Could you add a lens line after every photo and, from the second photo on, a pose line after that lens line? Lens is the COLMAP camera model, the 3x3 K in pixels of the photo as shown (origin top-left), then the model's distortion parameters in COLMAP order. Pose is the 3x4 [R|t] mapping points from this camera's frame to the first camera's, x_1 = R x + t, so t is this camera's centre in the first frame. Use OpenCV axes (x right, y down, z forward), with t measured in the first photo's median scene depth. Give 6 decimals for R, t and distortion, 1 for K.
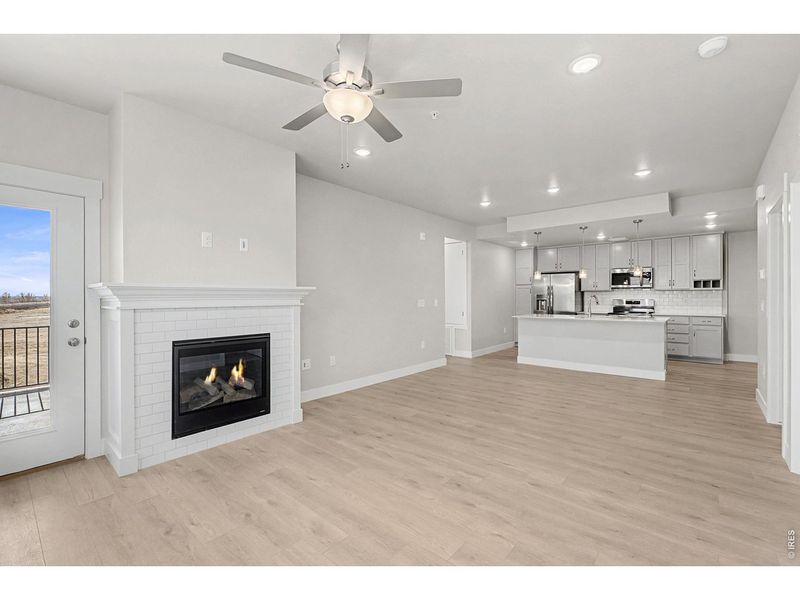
lens RADIAL K [[346.9, 0, 401.8], [0, 346.9, 298.2], [0, 0, 1]] dist [0.000147, 0.000317]
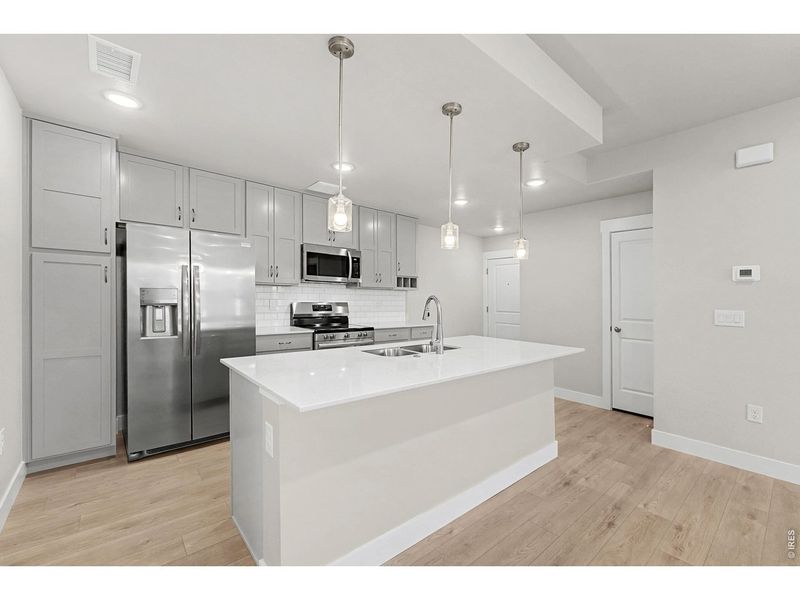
lens RADIAL K [[346.9, 0, 402.1], [0, 346.9, 279.0], [0, 0, 1]] dist [0.000147, 0.000317]
pose [[0.150644, 0.062006, 0.986642, 0.209203], [-0.011647, 0.998073, -0.060946, -0.003898], [-0.988519, -0.002311, 0.151076, 1.296979]]
